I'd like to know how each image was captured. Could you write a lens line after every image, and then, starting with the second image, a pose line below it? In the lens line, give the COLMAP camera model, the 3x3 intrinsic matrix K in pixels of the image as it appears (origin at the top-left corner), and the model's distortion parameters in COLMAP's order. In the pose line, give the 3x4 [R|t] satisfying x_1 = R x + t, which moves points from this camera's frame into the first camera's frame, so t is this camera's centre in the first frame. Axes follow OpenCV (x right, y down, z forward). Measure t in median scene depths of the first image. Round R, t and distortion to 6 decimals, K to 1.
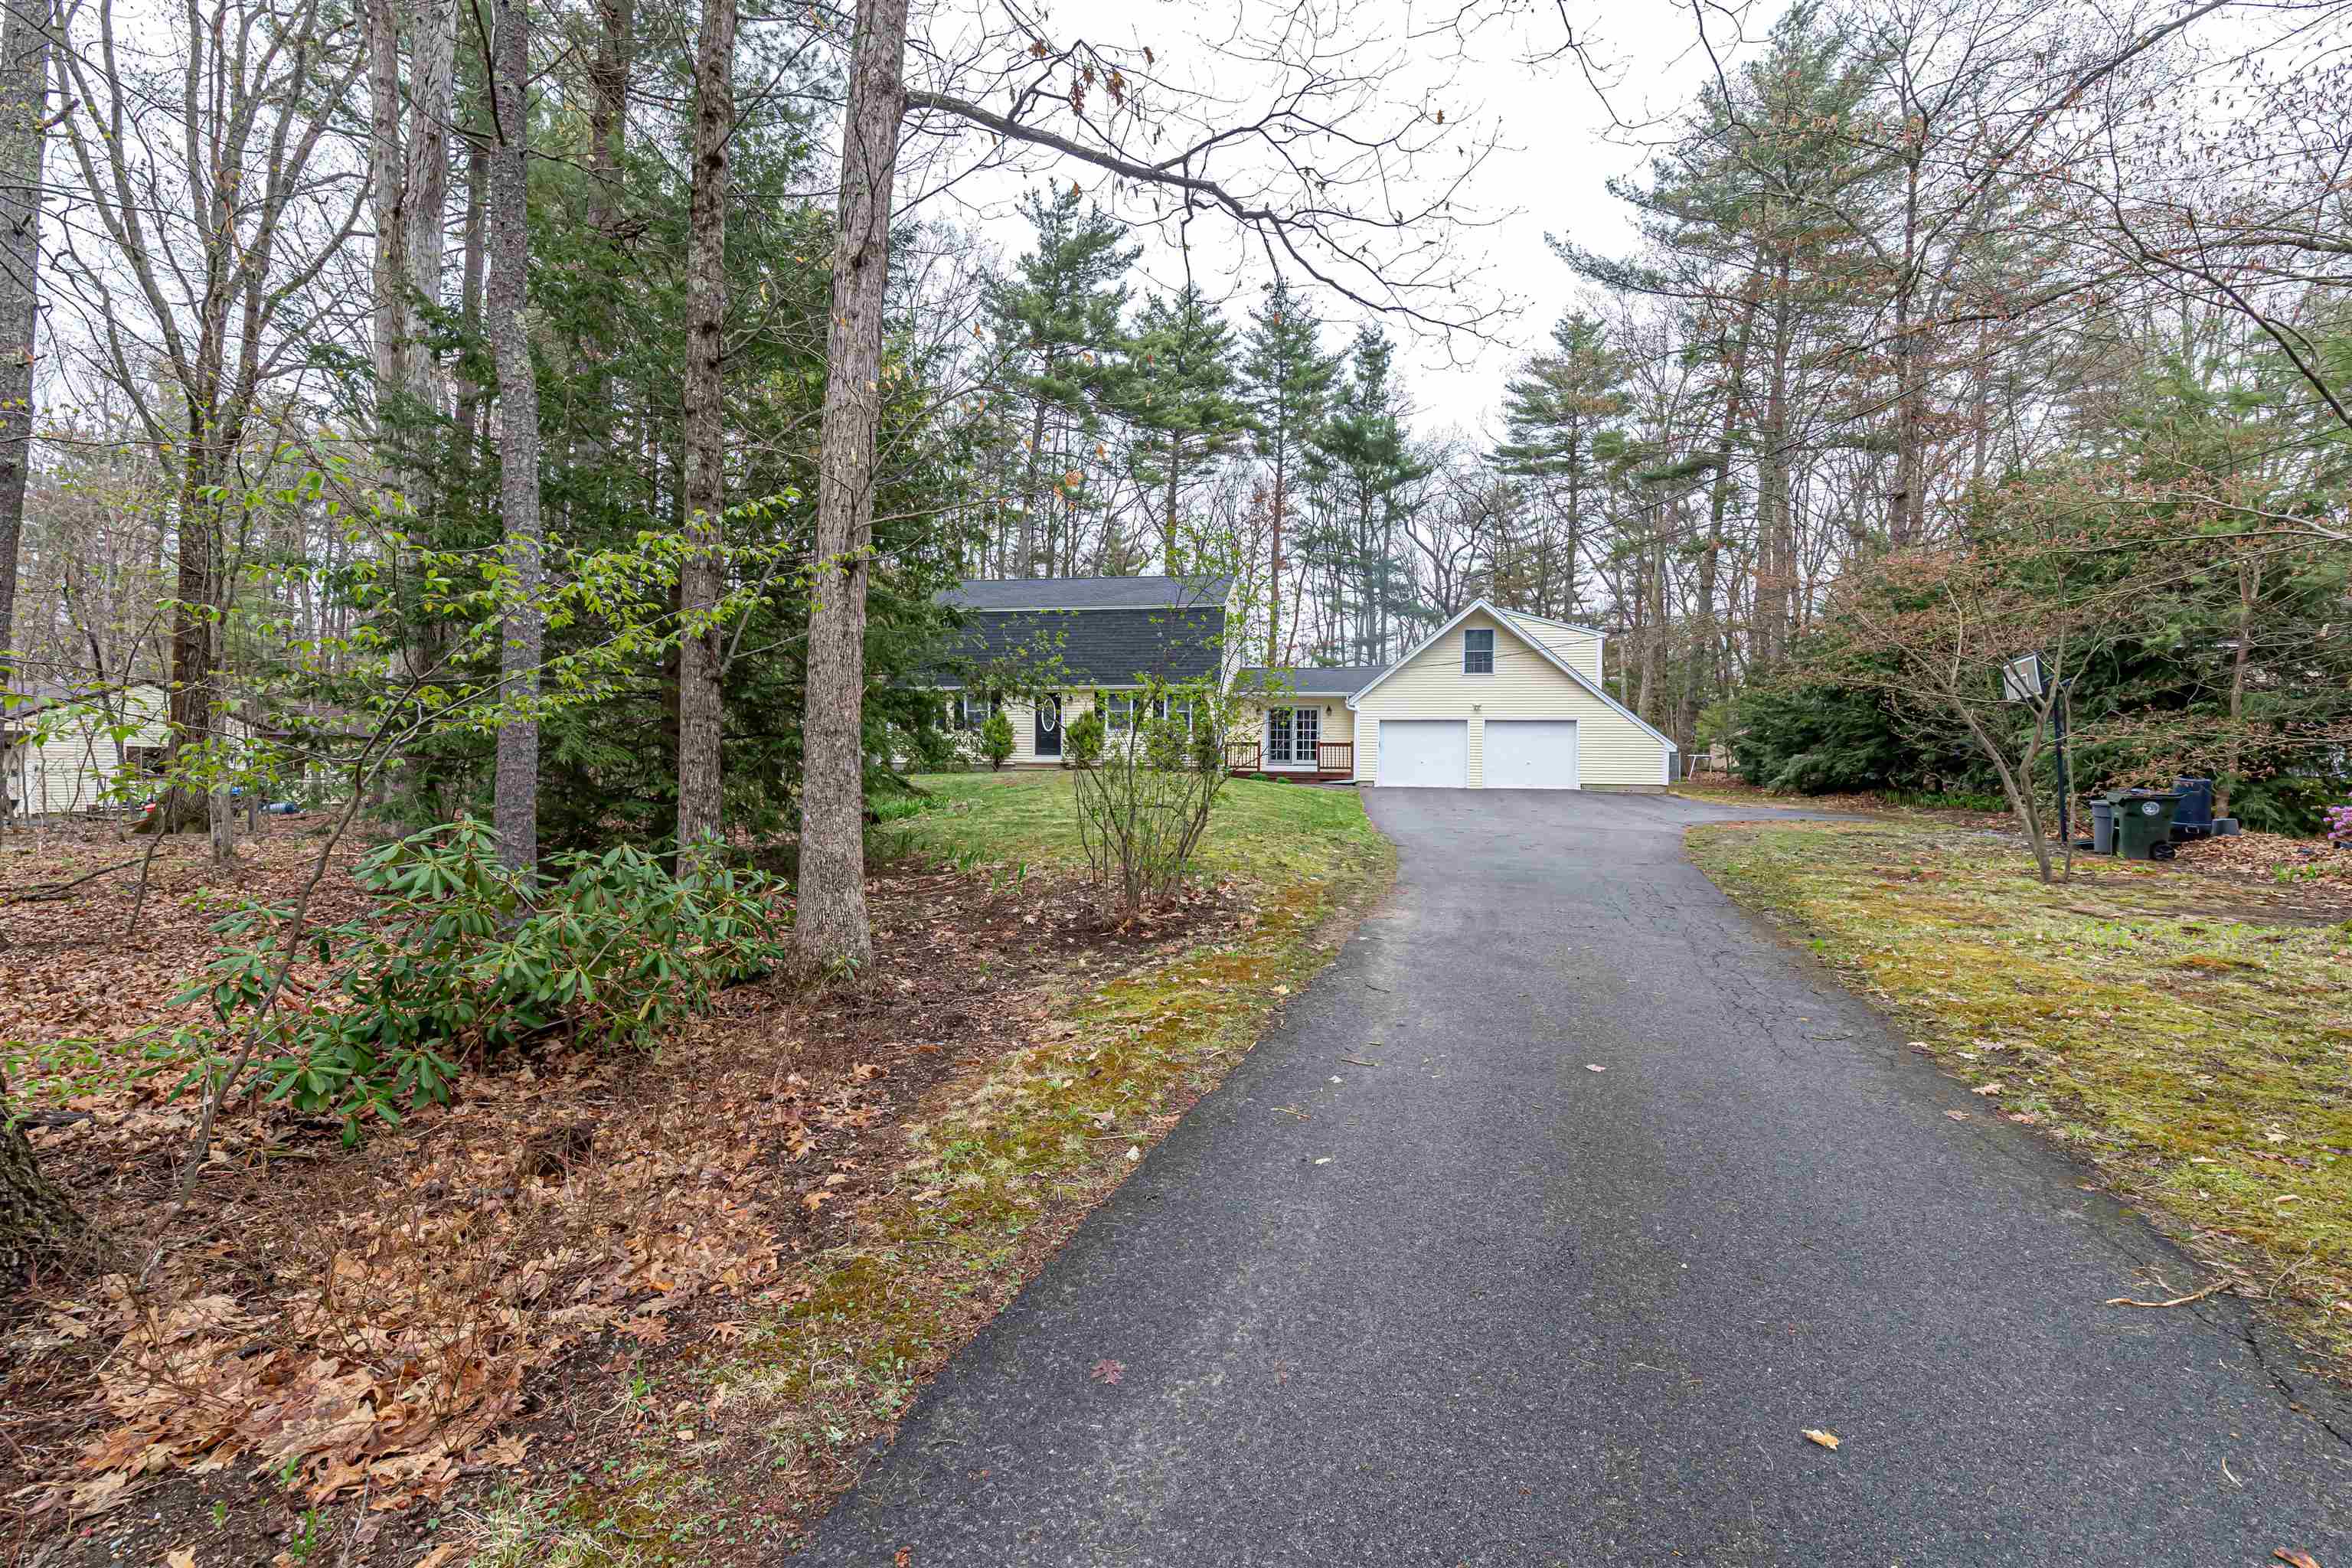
lens RADIAL K [[1017.0, 0, 1172.5], [0, 1017.0, 770.8], [0, 0, 1]] dist [-0.000142, -0.000017]
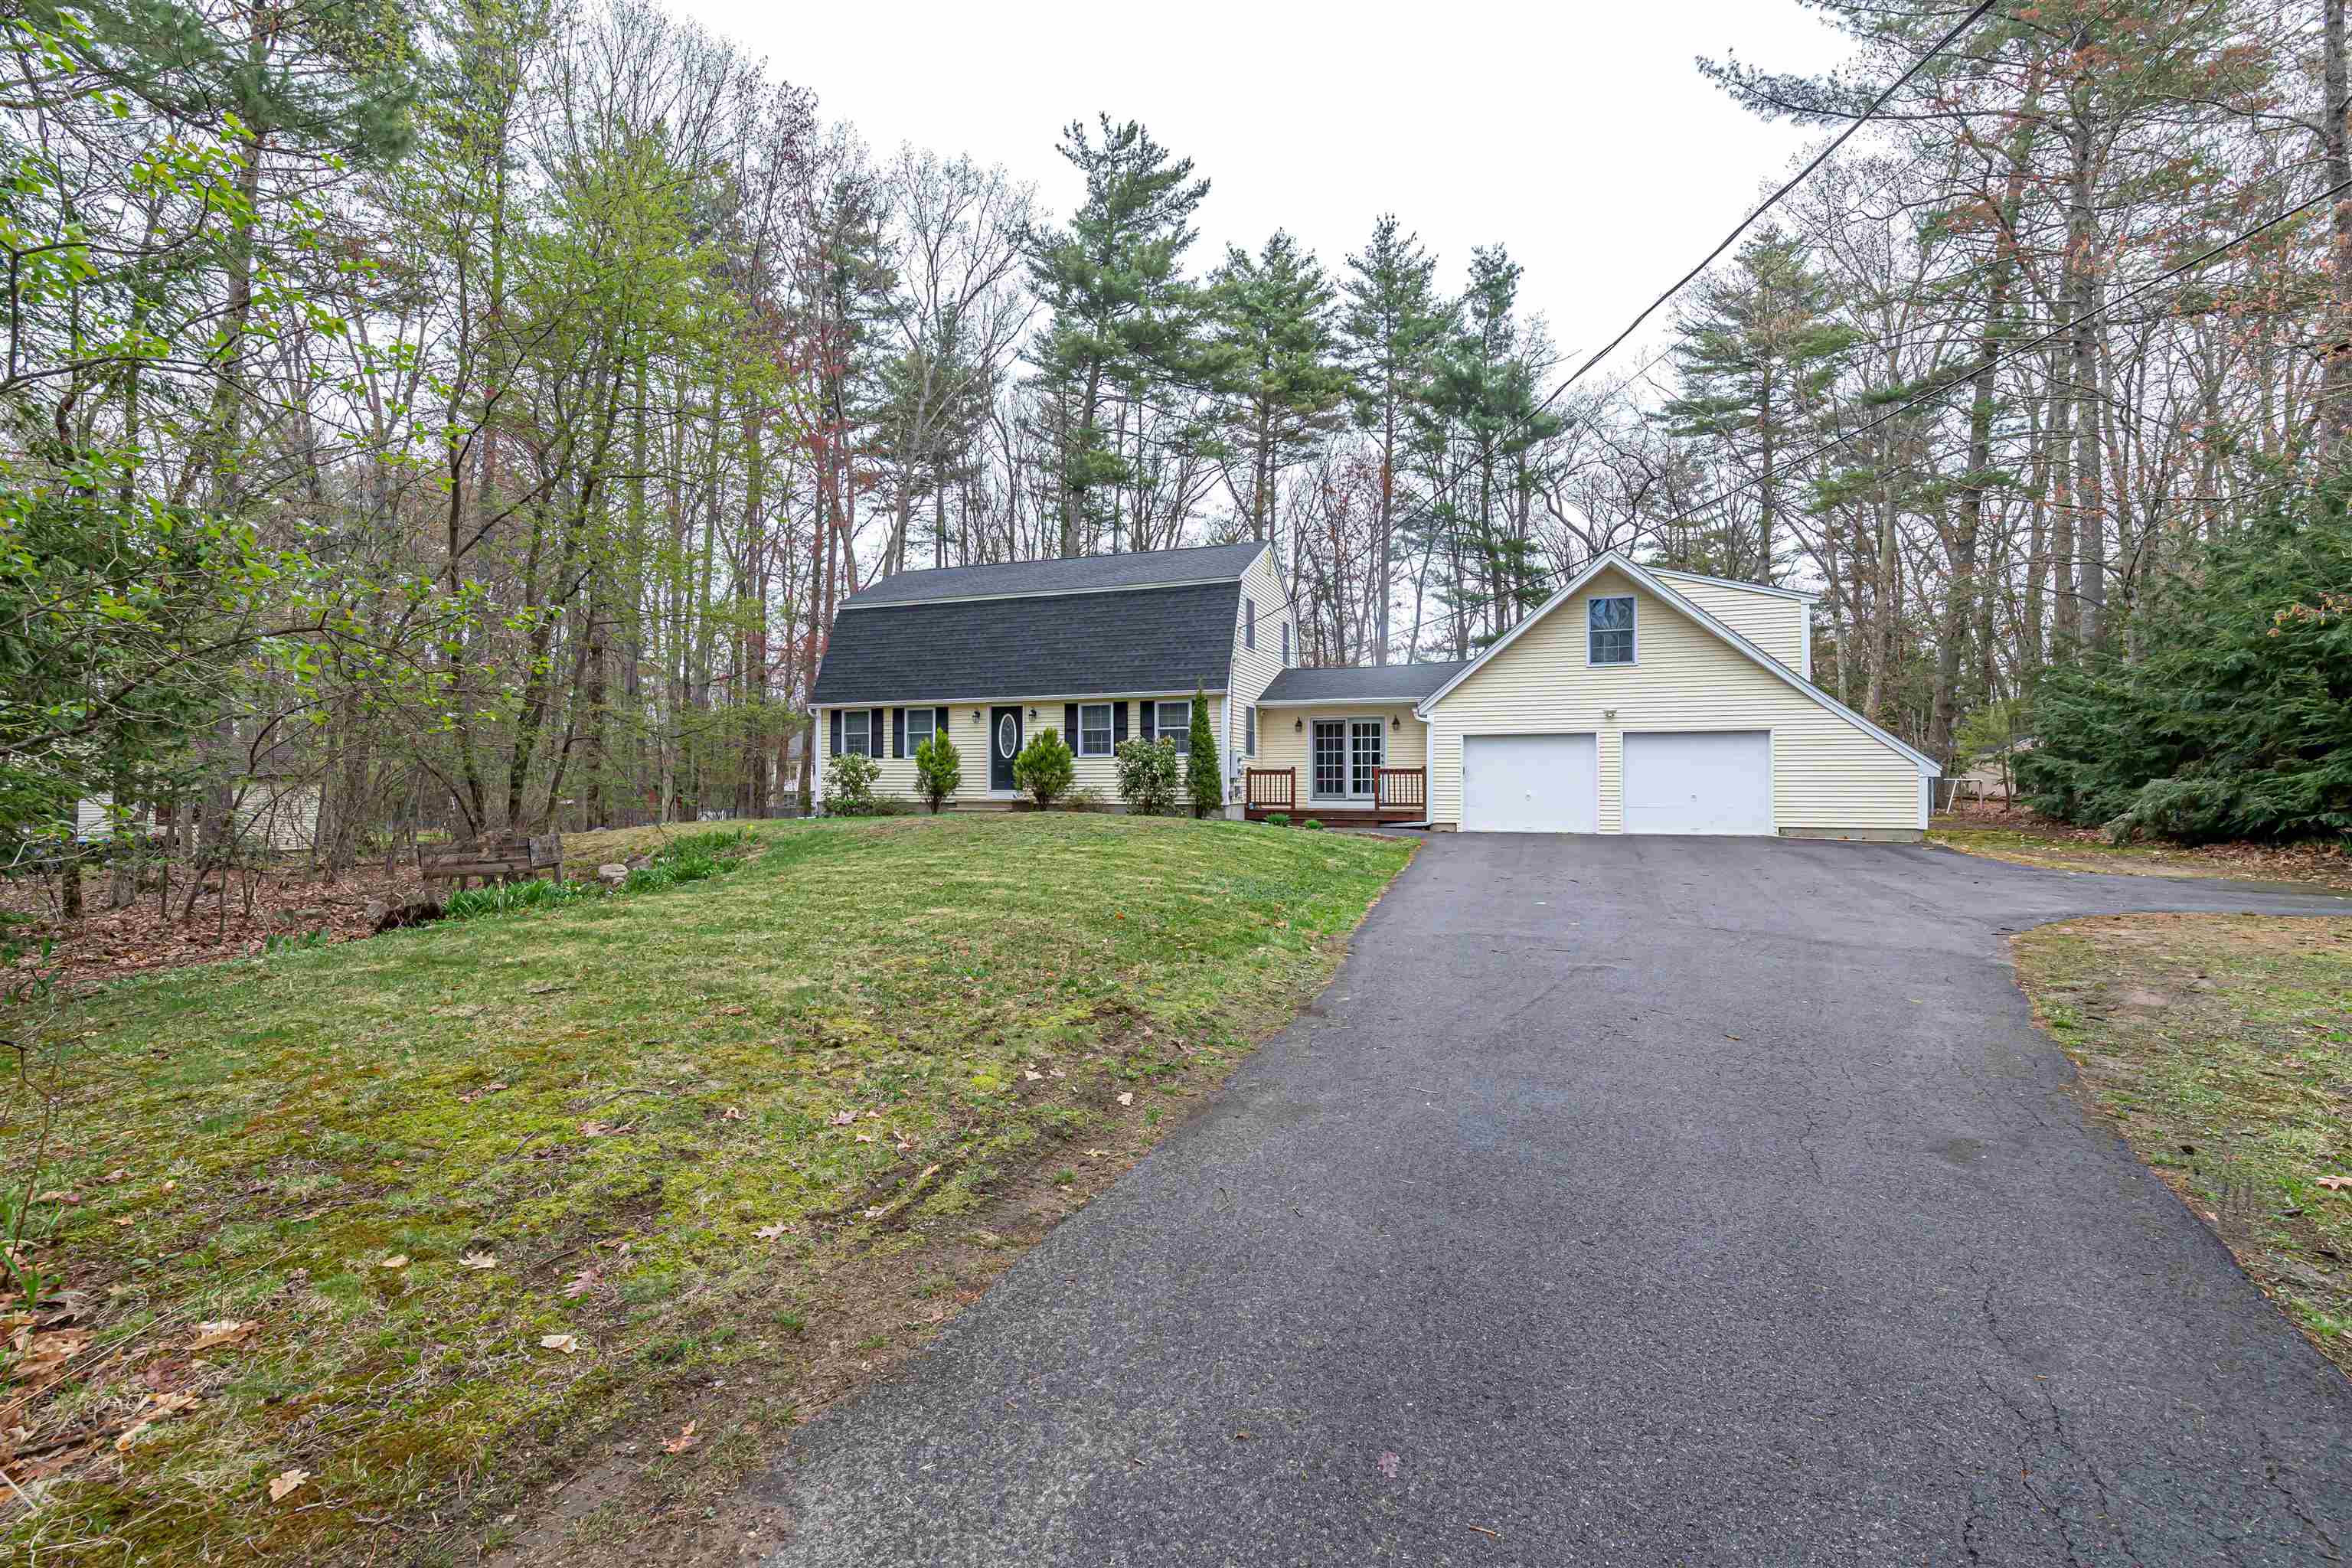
lens RADIAL K [[1017.0, 0, 1167.1], [0, 1017.0, 779.8], [0, 0, 1]] dist [-0.000142, -0.000017]
pose [[0.986490, -0.009620, -0.163541, 0.072362], [0.007180, 0.999854, -0.015501, -0.006435], [0.163666, 0.014117, 0.986415, 0.174516]]
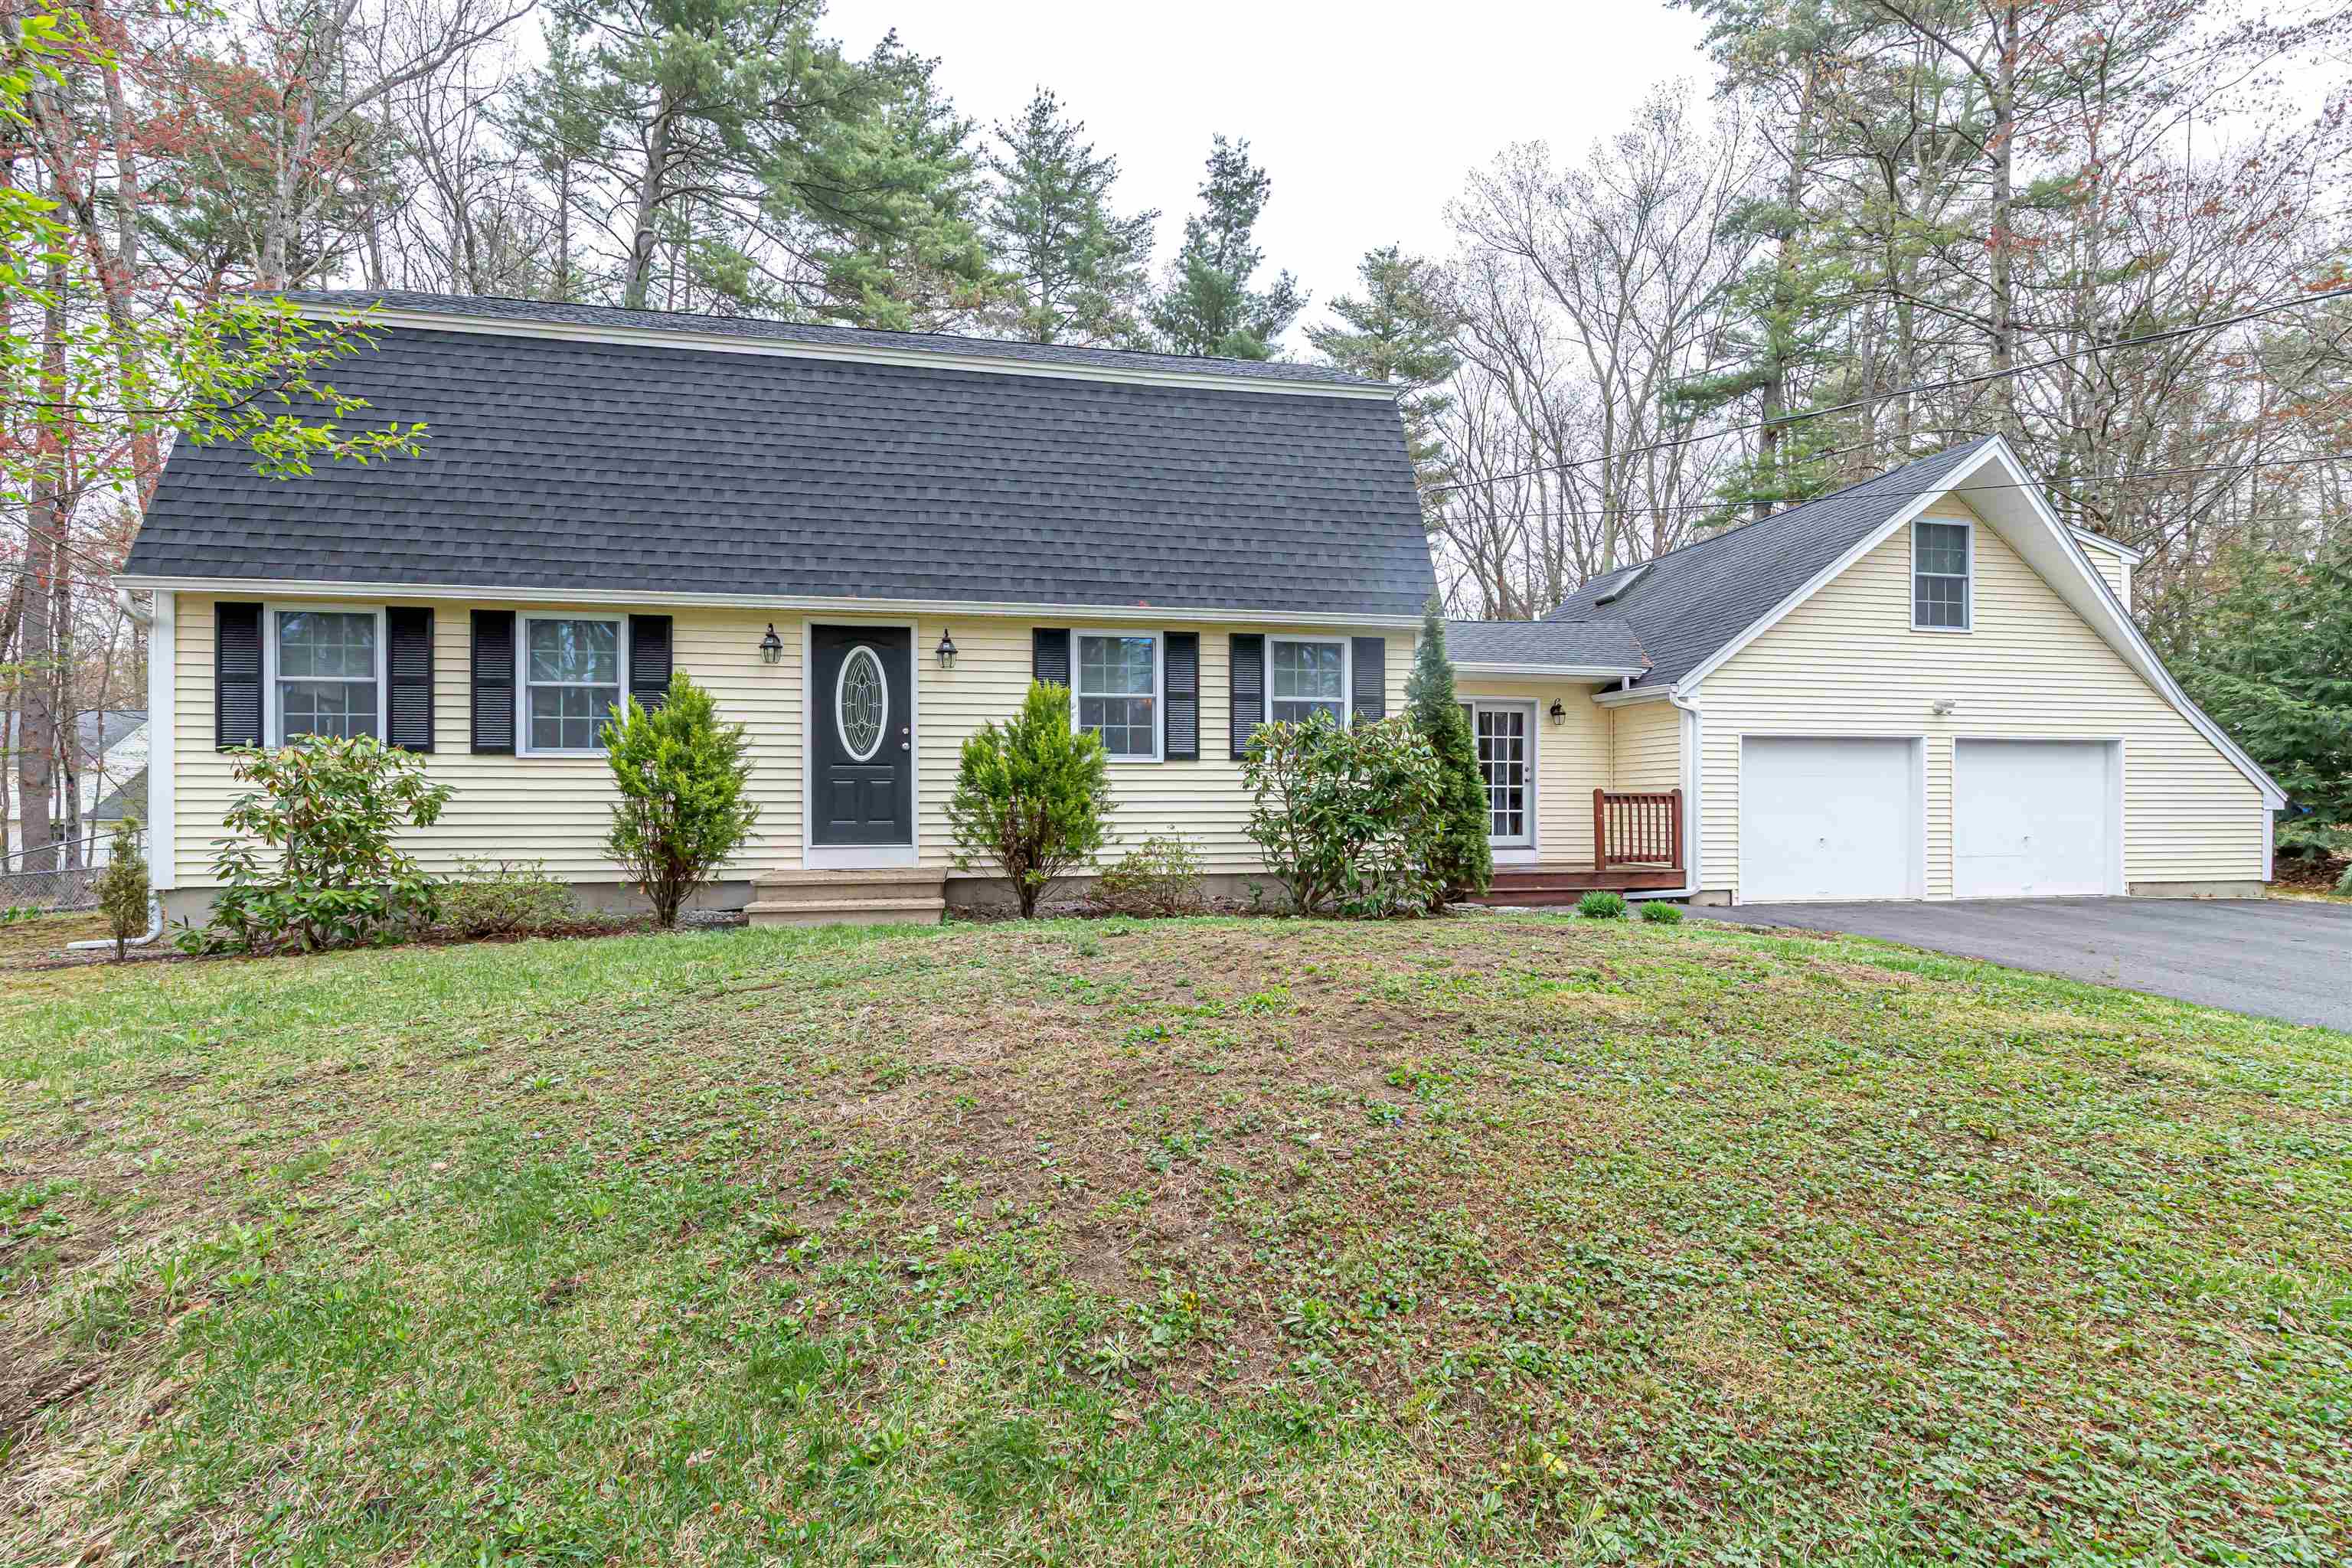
lens RADIAL K [[1017.0, 0, 1151.7], [0, 1017.0, 787.3], [0, 0, 1]] dist [-0.000142, -0.000017]
pose [[0.930264, -0.005386, 0.366851, -0.094567], [0.013259, 0.999733, -0.018943, -0.015705], [-0.366651, 0.022486, 0.930087, 0.440172]]
